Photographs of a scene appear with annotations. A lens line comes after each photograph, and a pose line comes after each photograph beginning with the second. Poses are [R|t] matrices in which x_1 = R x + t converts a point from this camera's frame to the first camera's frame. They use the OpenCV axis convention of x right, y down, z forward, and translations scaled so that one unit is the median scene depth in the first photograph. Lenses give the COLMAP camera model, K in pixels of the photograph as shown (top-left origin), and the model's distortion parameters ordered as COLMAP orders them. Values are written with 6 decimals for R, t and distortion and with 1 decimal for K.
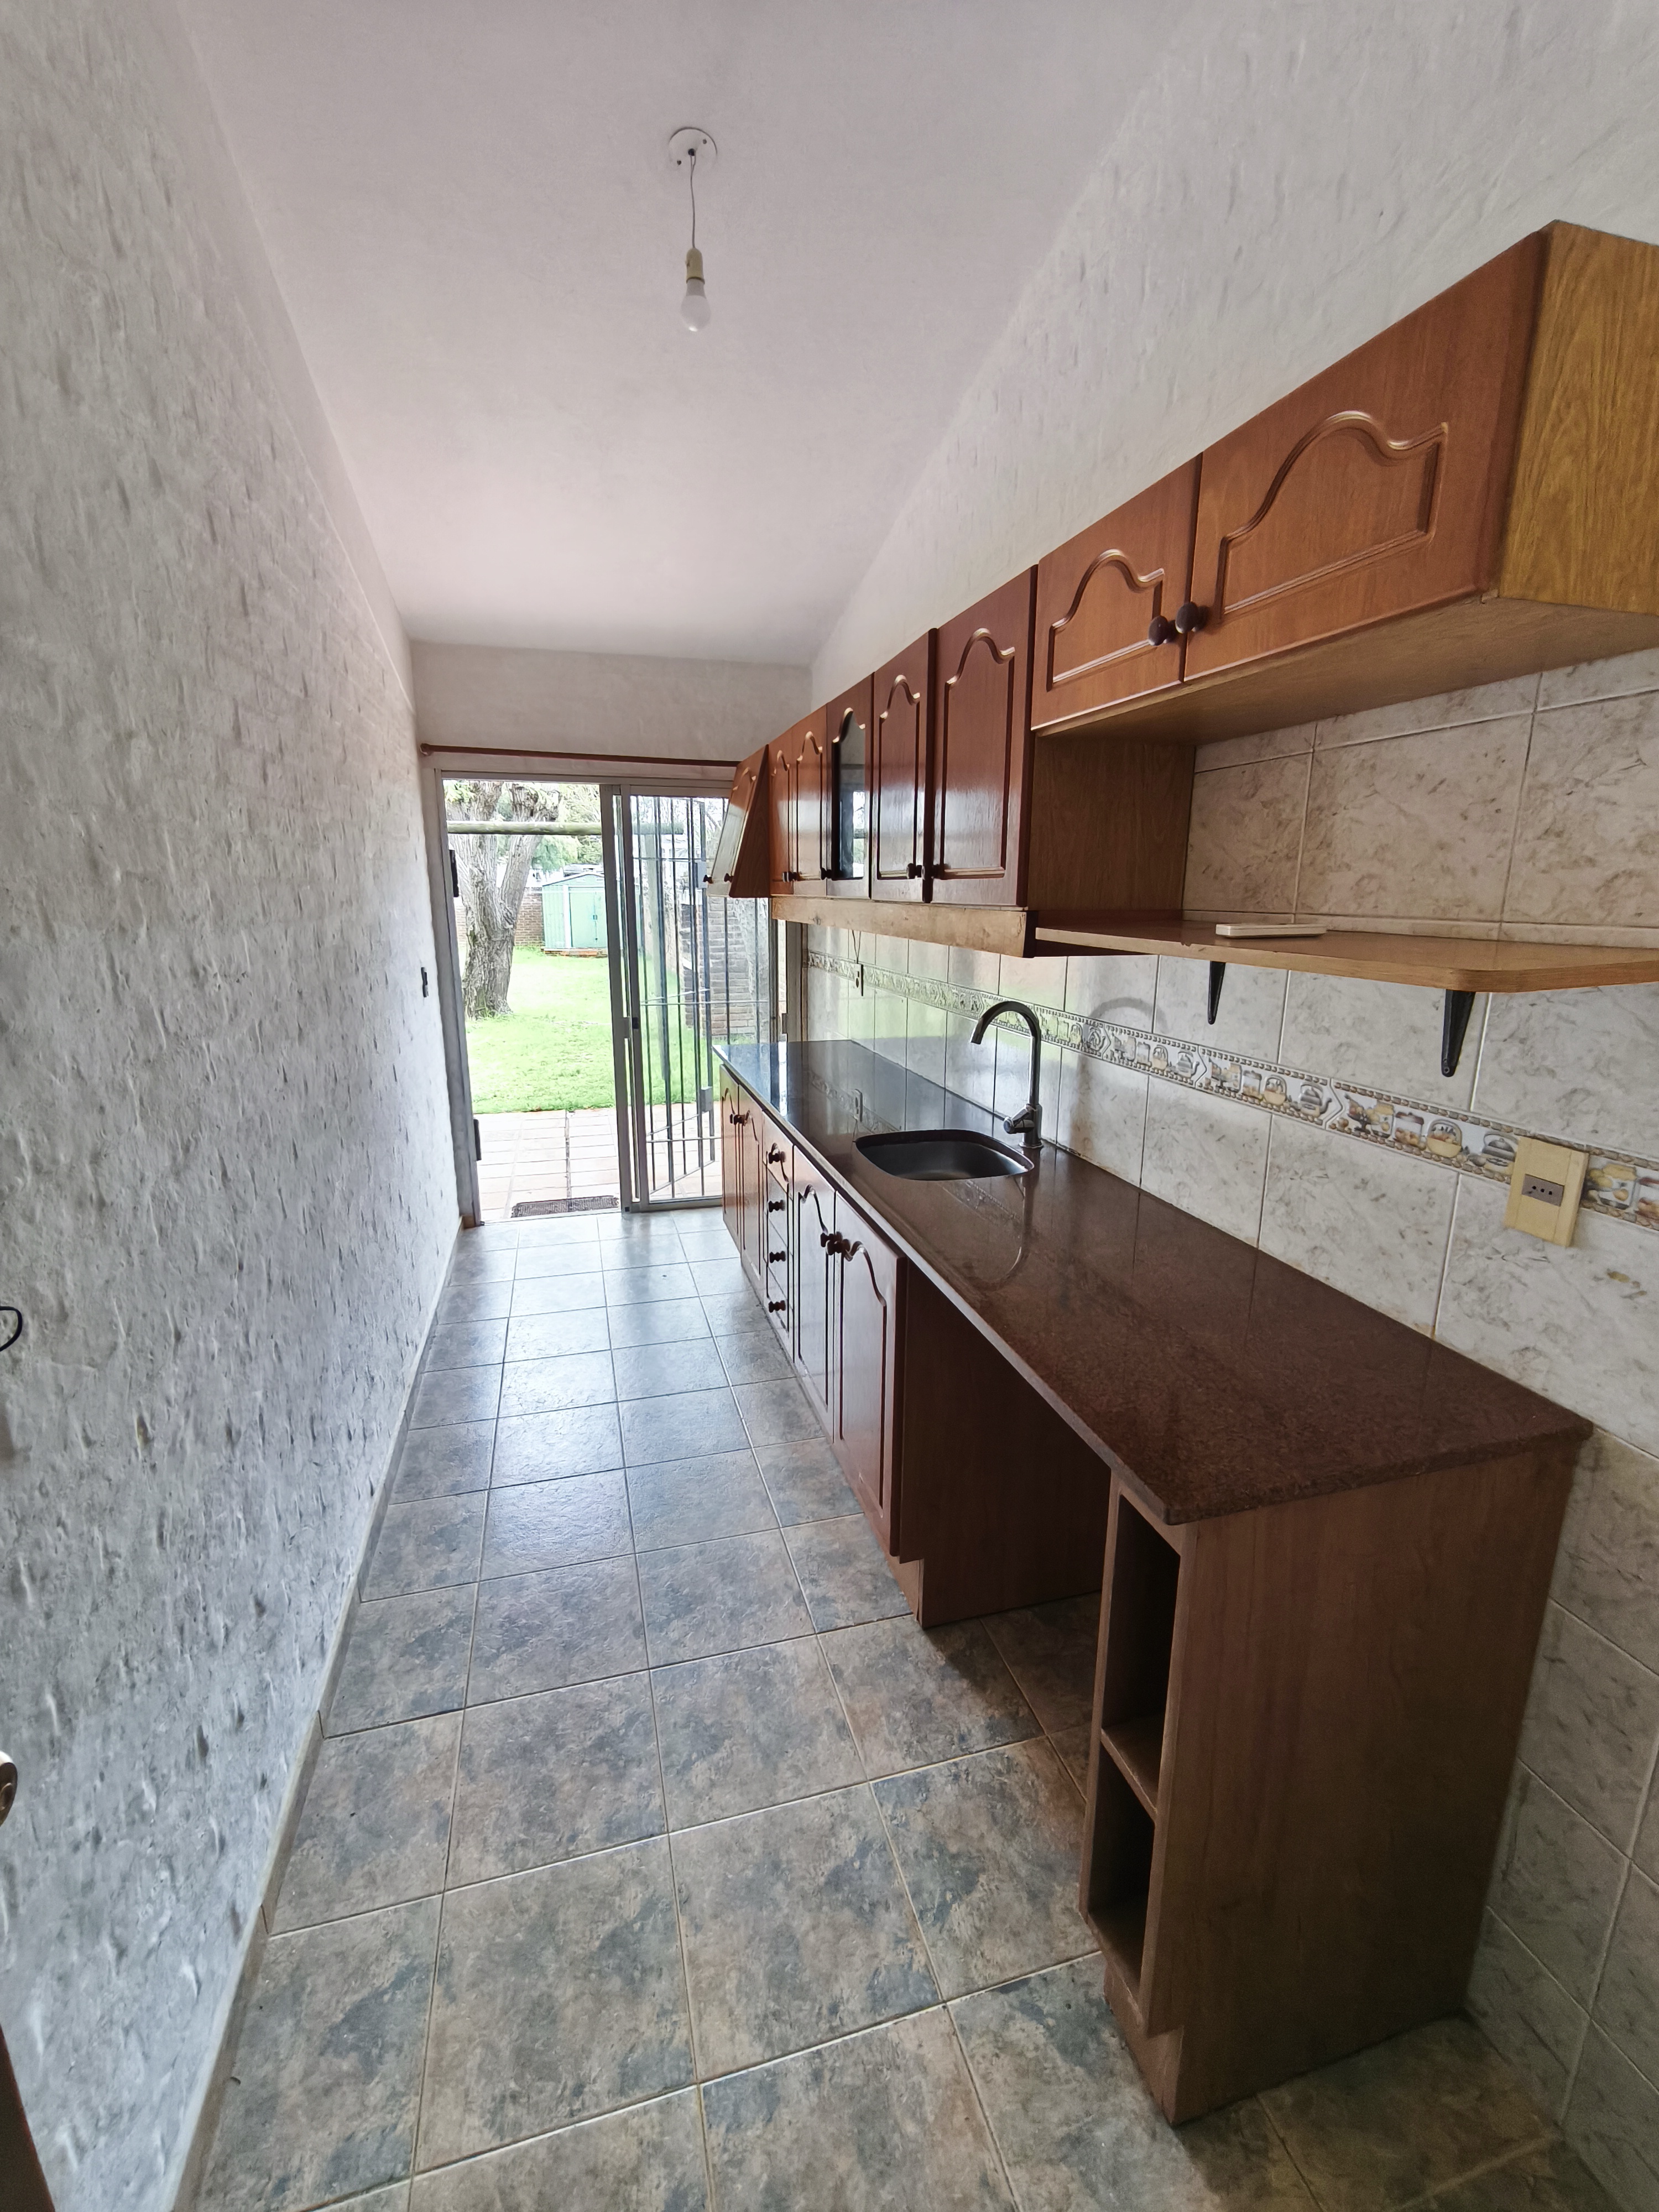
lens RADIAL K [[938.6, 0, 828.4], [0, 938.6, 1112.9], [0, 0, 1]] dist [-0.018099, -0.000068]
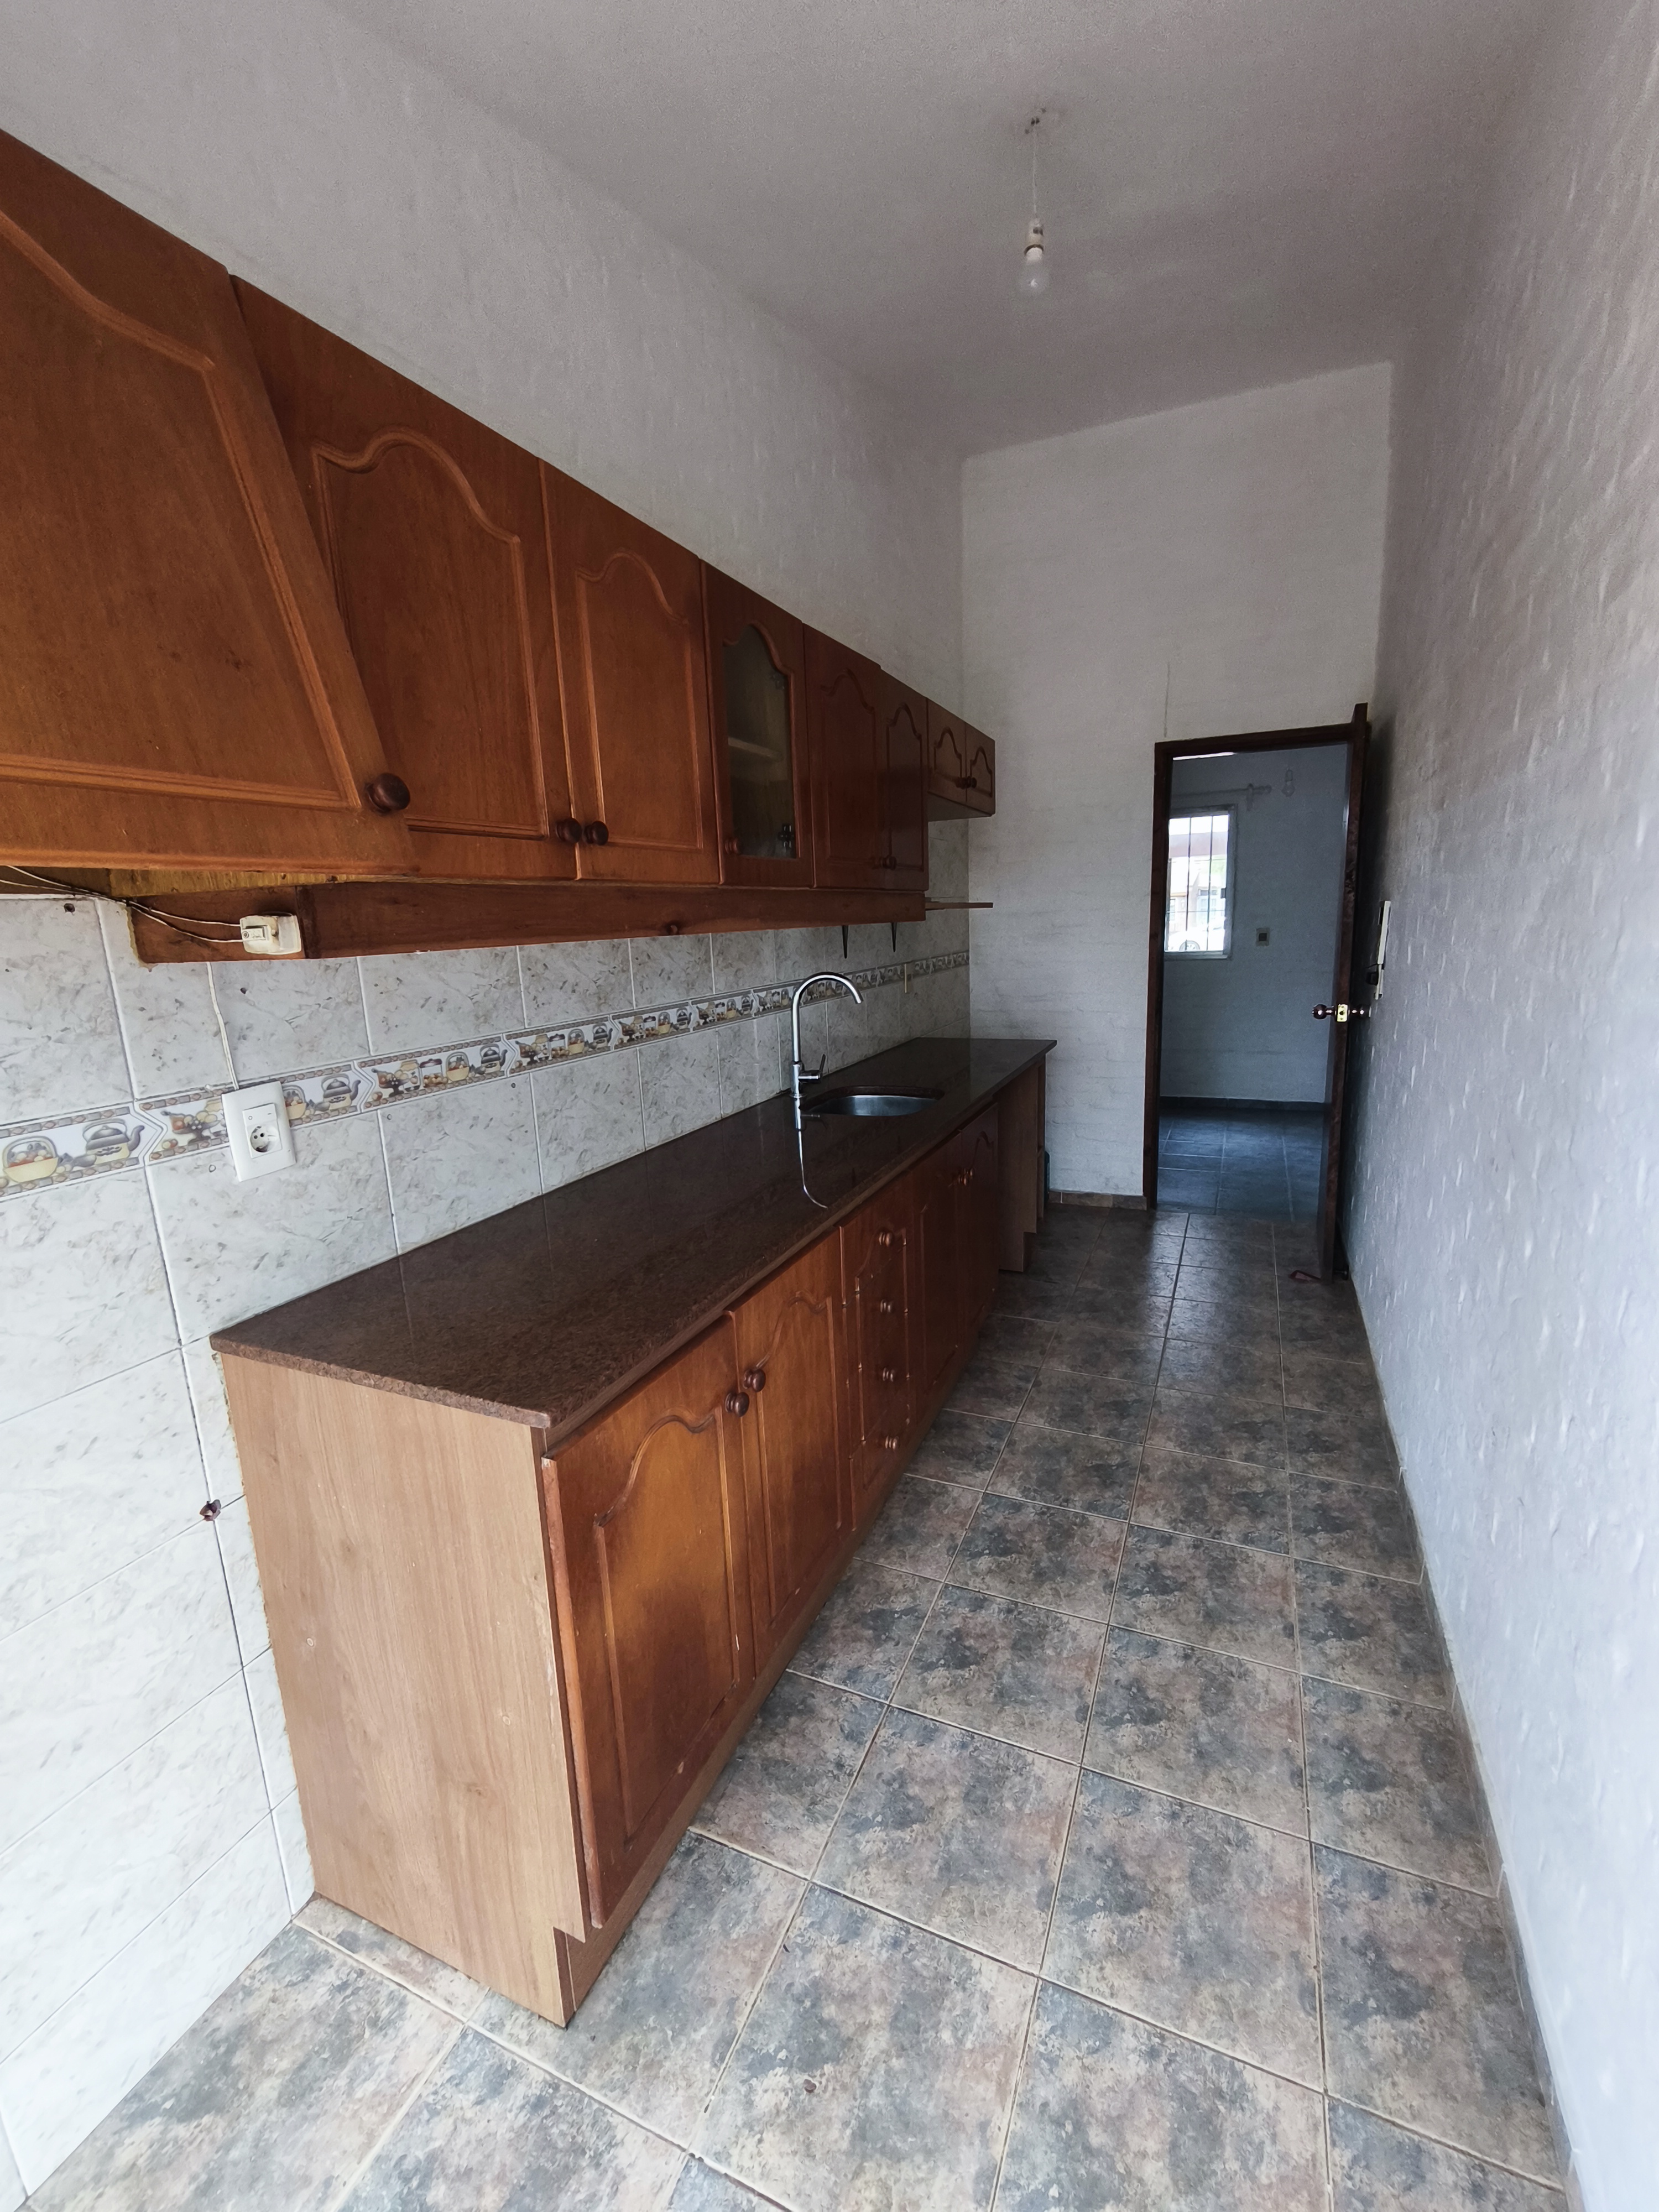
lens RADIAL K [[938.6, 0, 748.5], [0, 938.6, 1061.8], [0, 0, 1]] dist [-0.018099, -0.000068]
pose [[-0.732961, -0.155542, 0.662250, -0.467356], [0.119831, 0.928765, 0.350765, -0.394002], [-0.669633, 0.336455, -0.662110, 1.682583]]
